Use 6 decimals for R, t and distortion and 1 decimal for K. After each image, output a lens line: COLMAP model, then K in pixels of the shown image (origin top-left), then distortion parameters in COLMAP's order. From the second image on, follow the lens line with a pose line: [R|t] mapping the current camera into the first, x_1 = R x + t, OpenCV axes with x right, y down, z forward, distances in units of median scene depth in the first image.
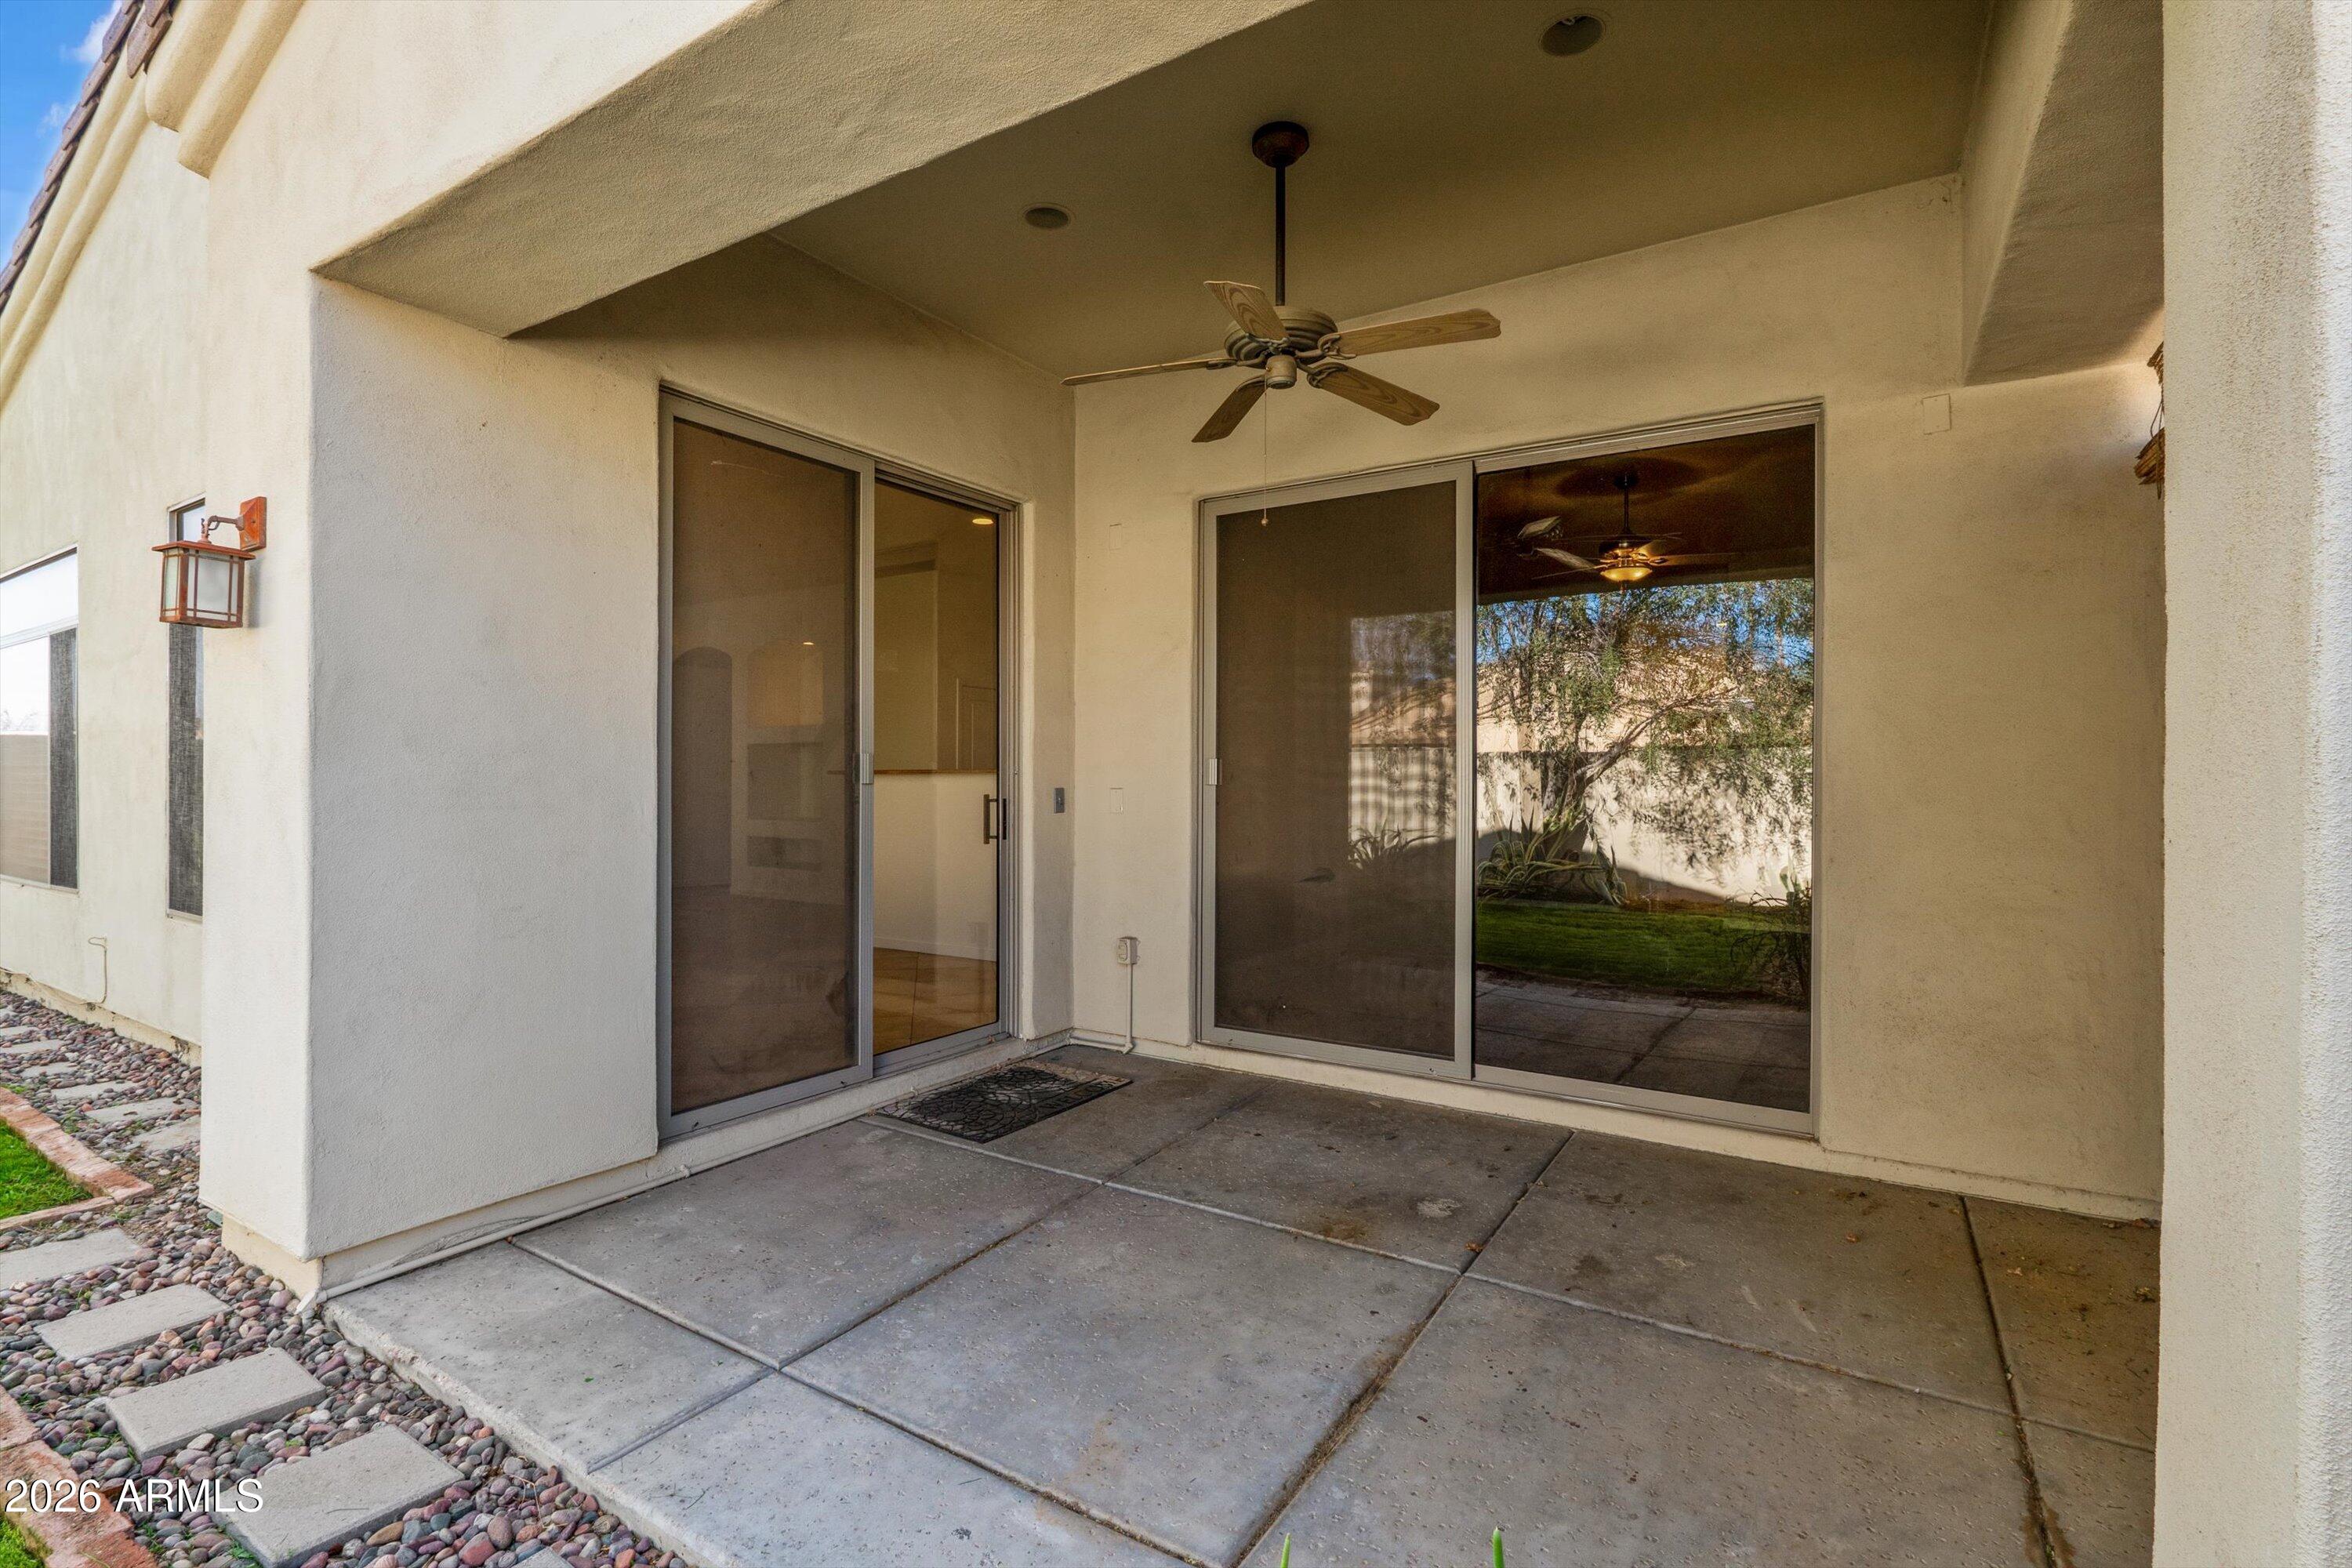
lens RADIAL K [[1078.9, 0, 1170.3], [0, 1078.9, 771.8], [0, 0, 1]] dist [-0.015938, 0.000838]
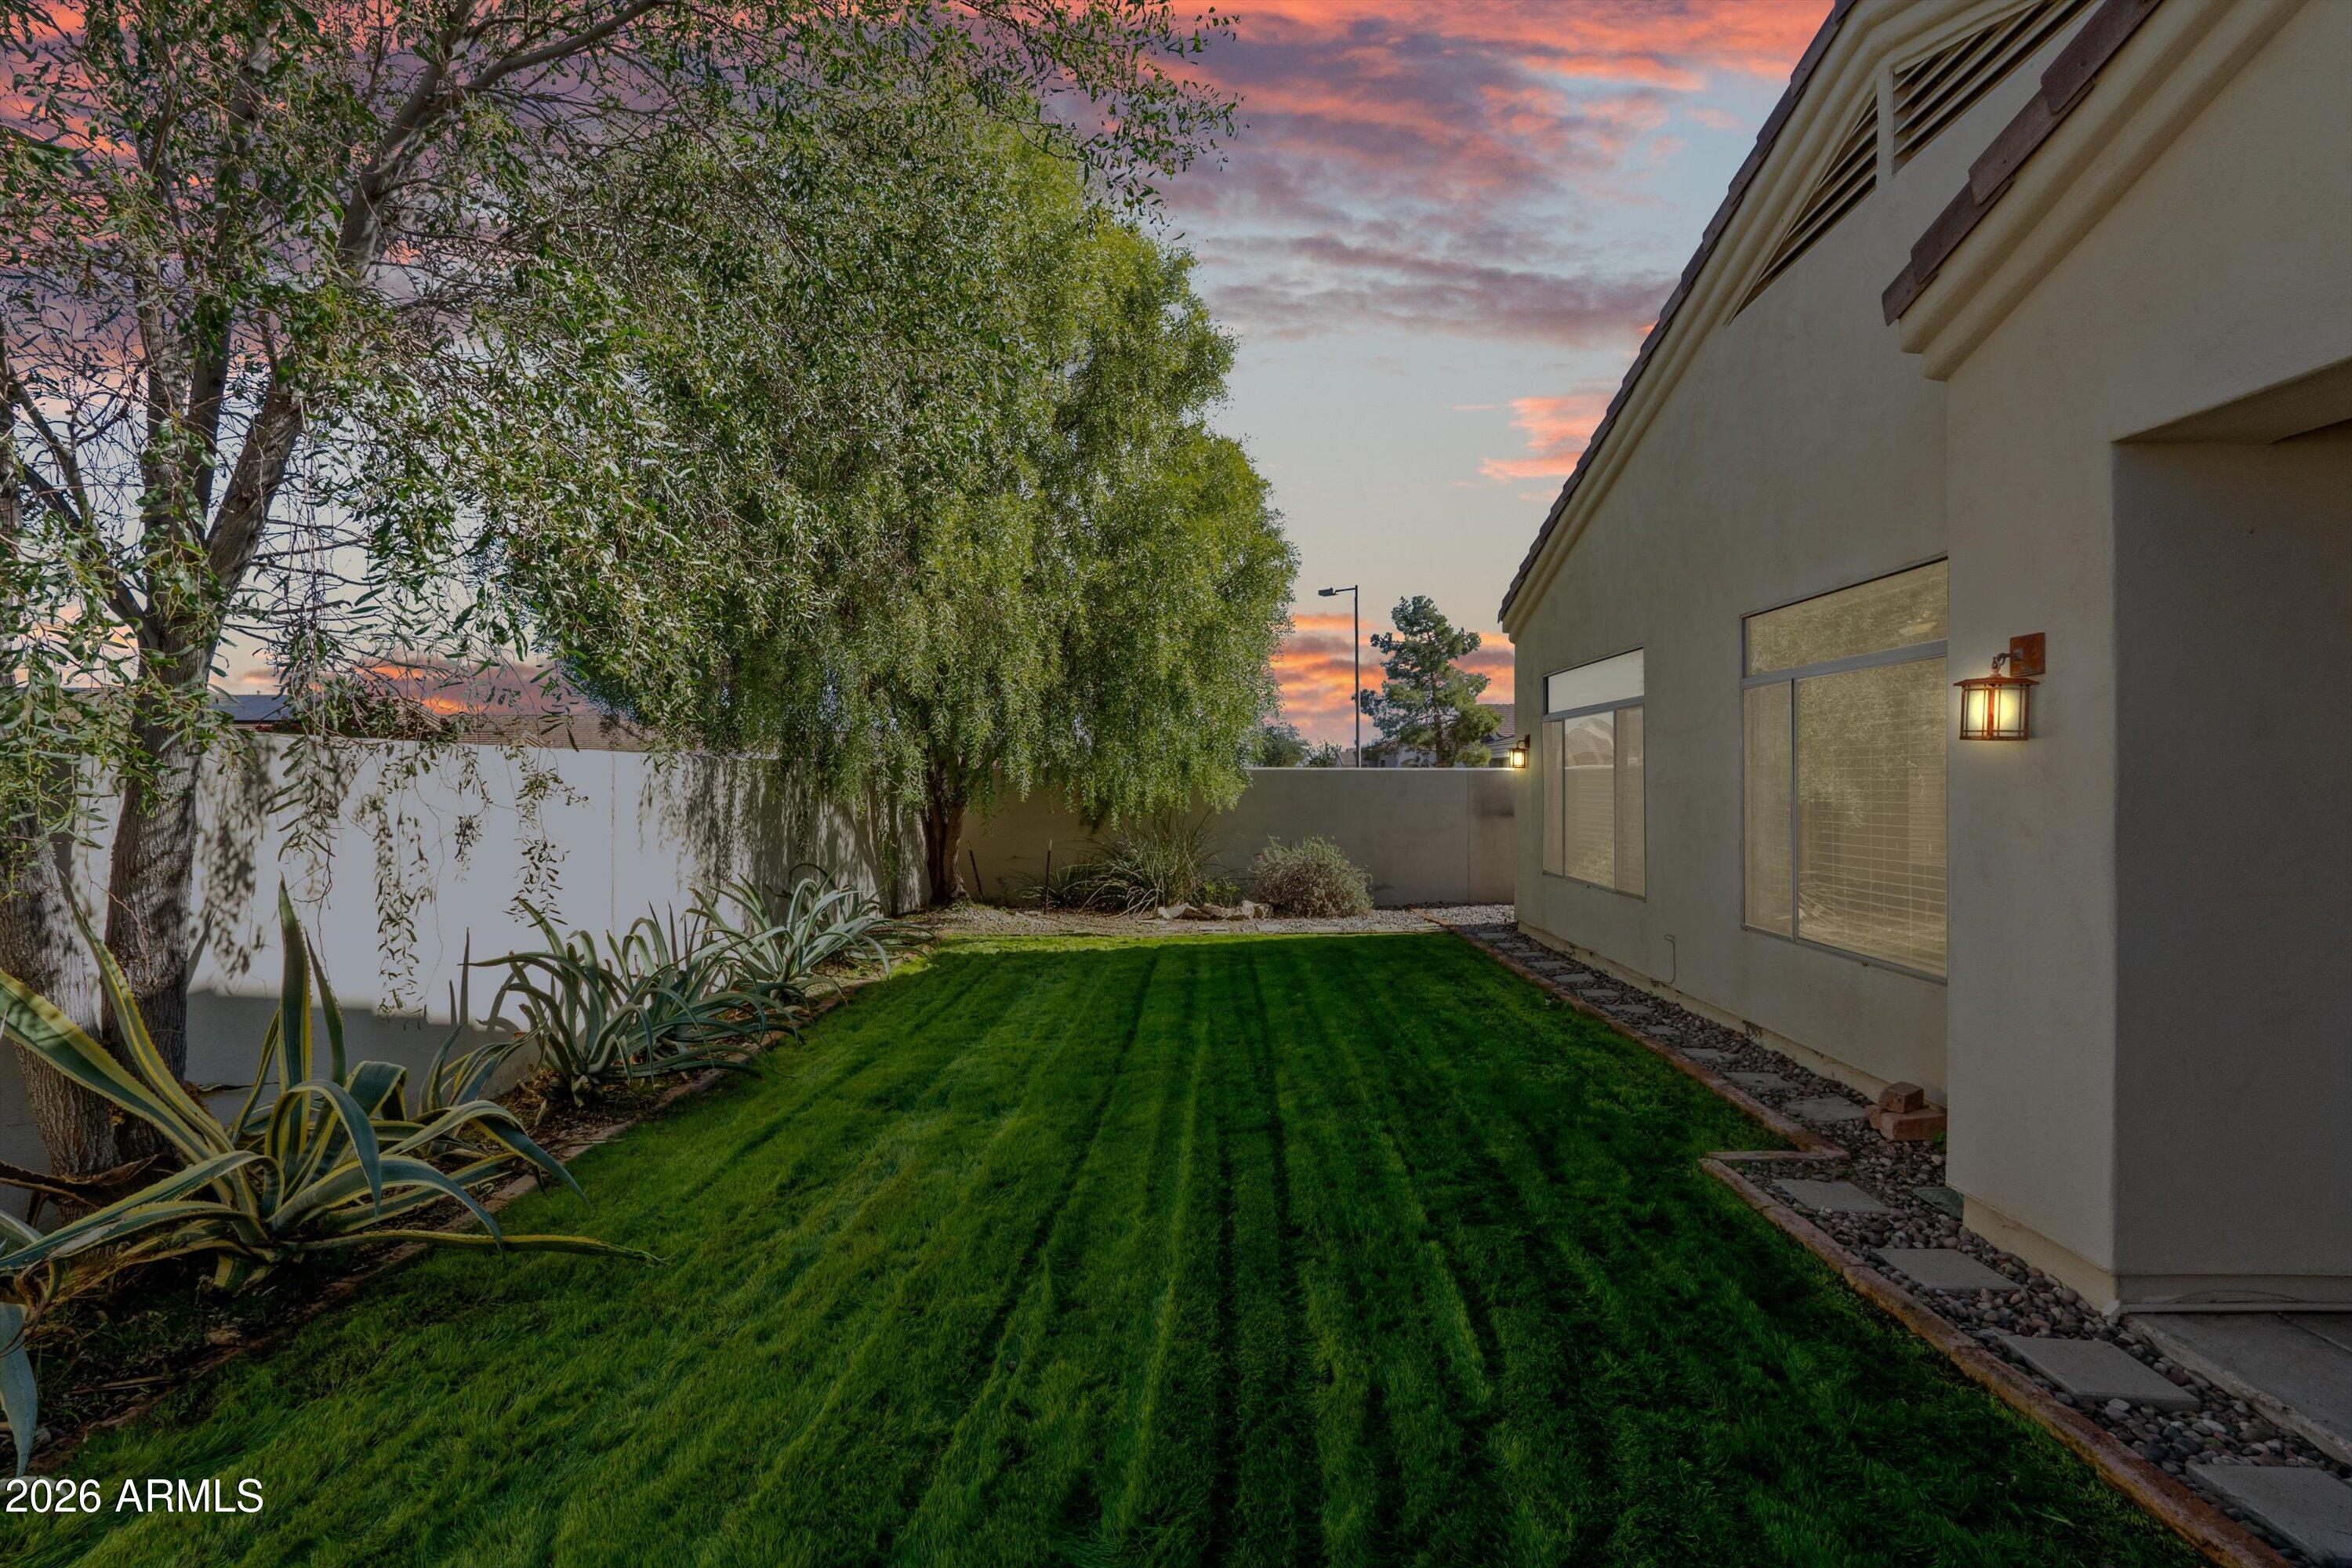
lens RADIAL K [[1086.5, 0, 1166.2], [0, 1086.5, 760.4], [0, 0, 1]] dist [-0.009091, 0.001231]
pose [[0.512272, -0.018509, -0.858624, -0.225982], [0.012076, 0.999824, -0.014348, -0.078512], [0.858739, -0.003018, 0.512405, -0.376957]]
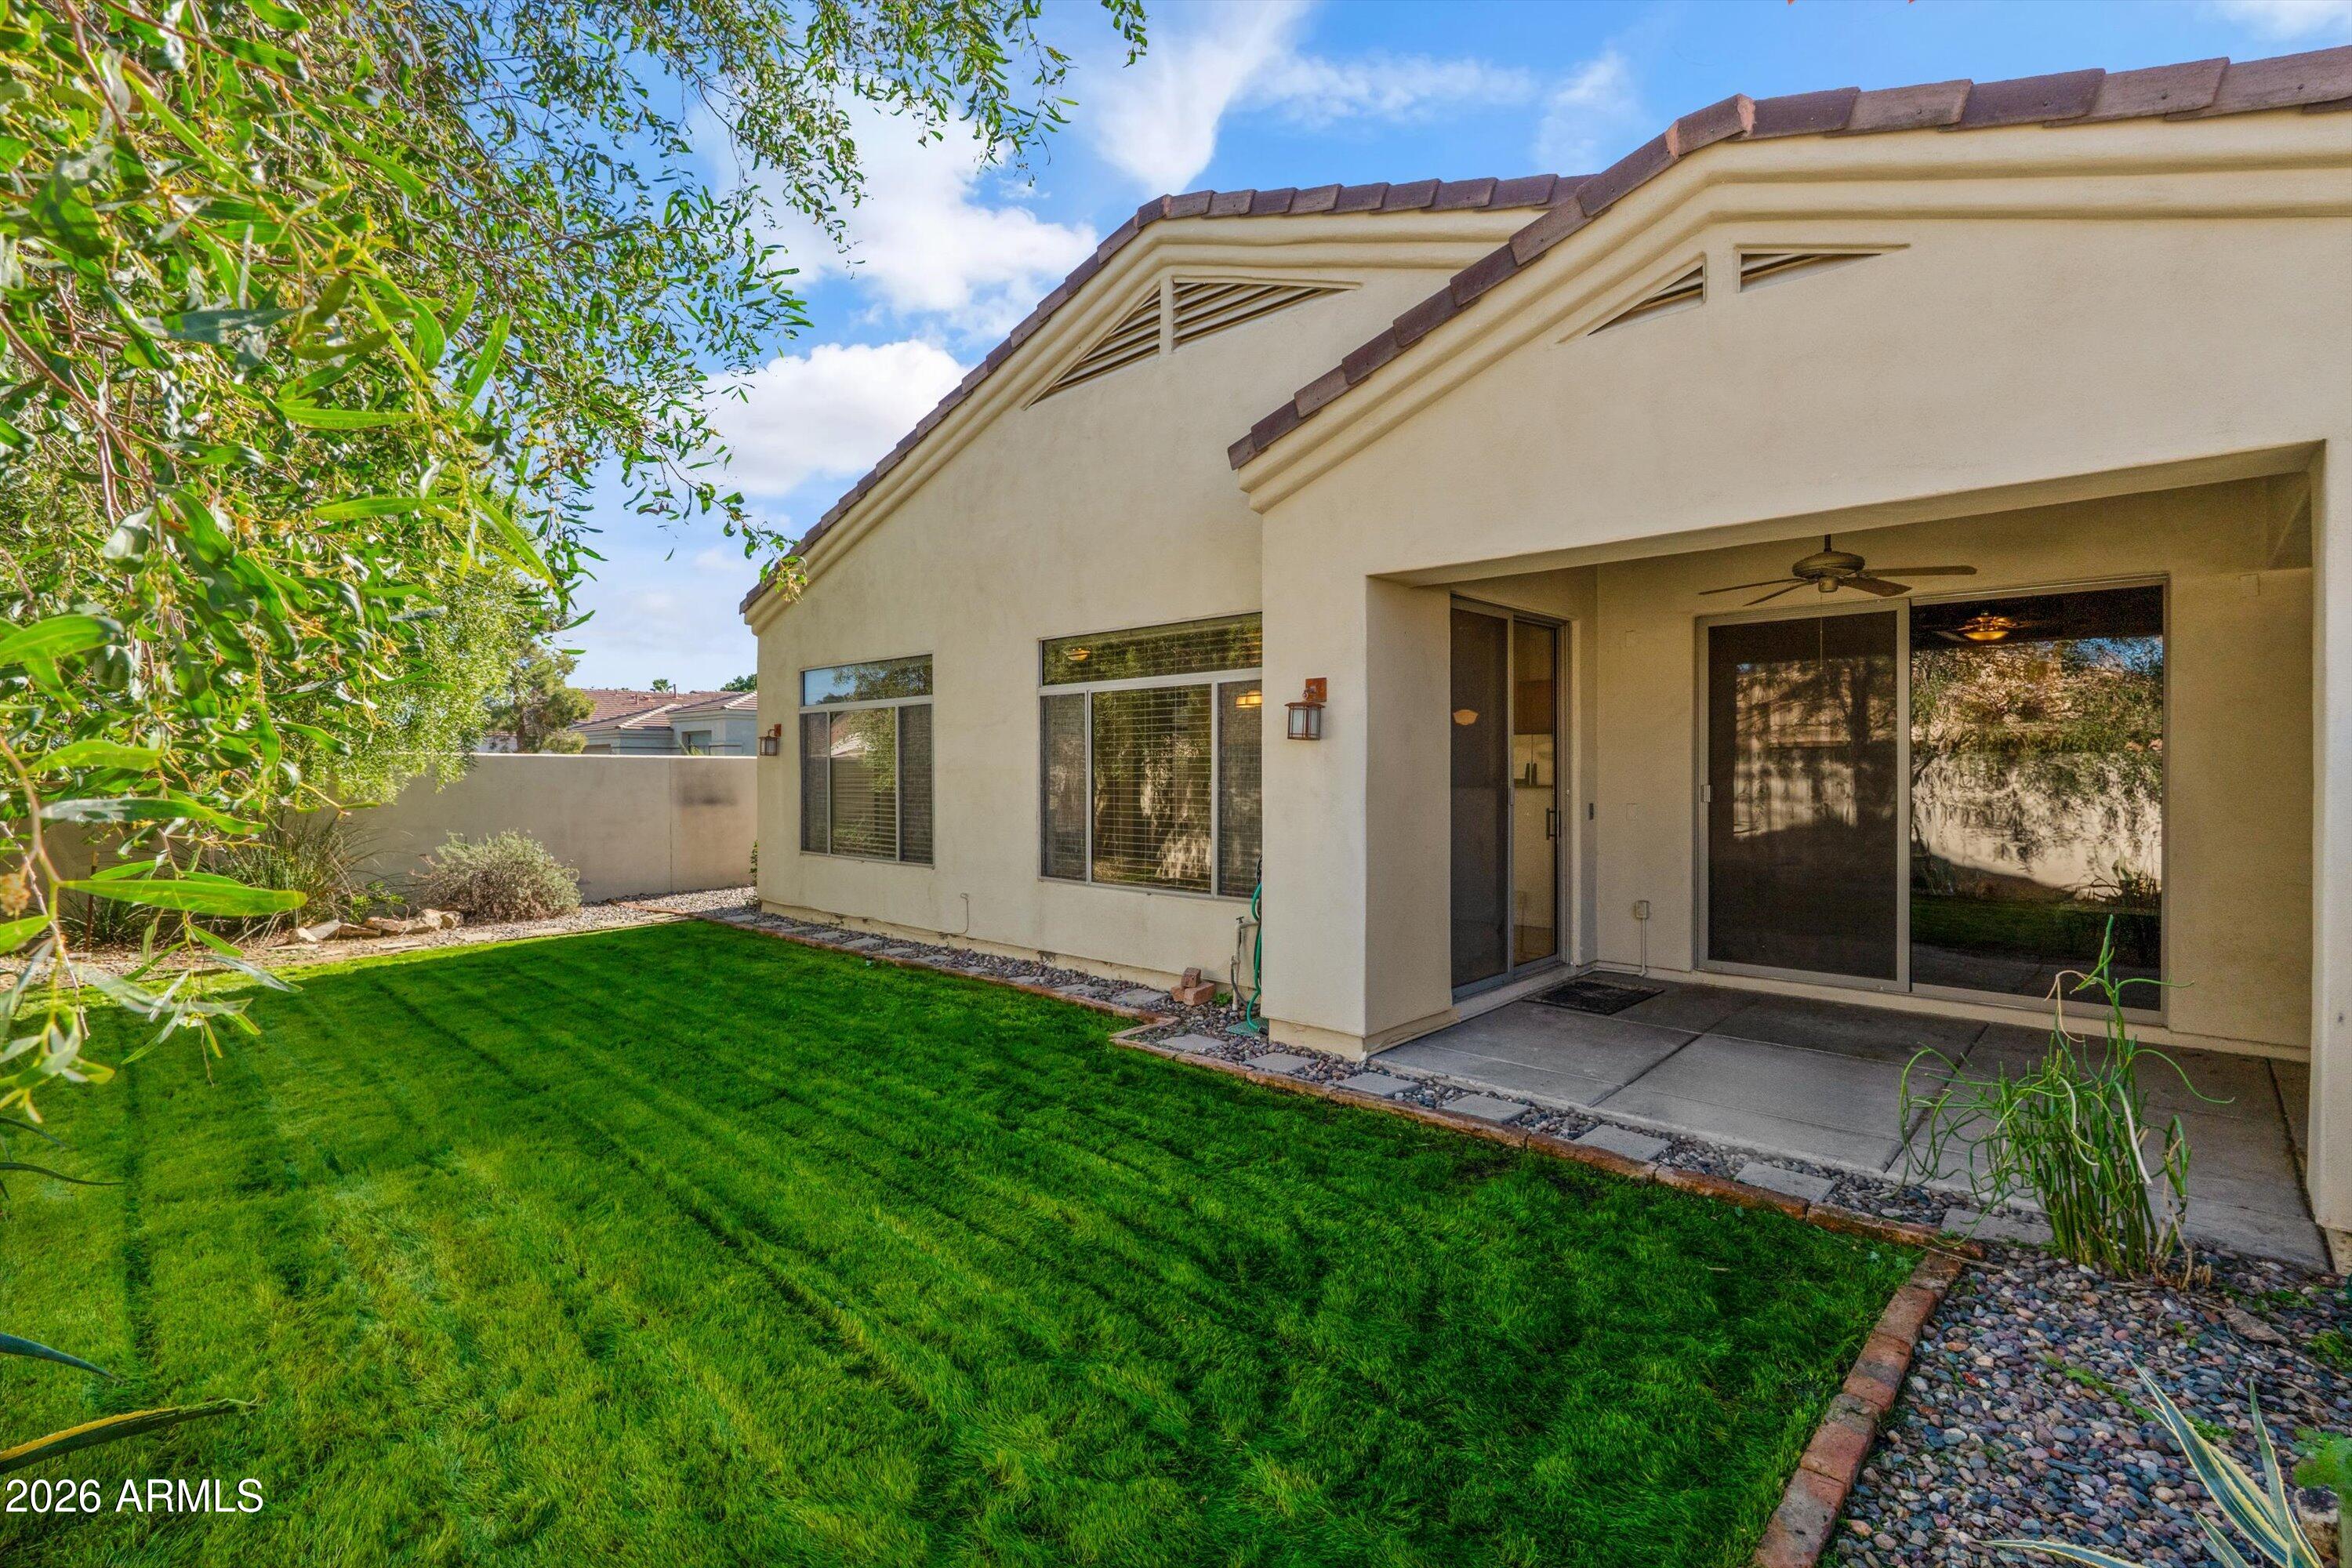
lens RADIAL K [[1086.5, 0, 1166.2], [0, 1086.5, 760.4], [0, 0, 1]] dist [-0.009091, 0.001231]
pose [[0.982527, -0.005724, -0.186030, -0.578776], [0.006503, 0.999972, 0.003579, -0.078725], [0.186004, -0.004727, 0.982538, -0.887780]]
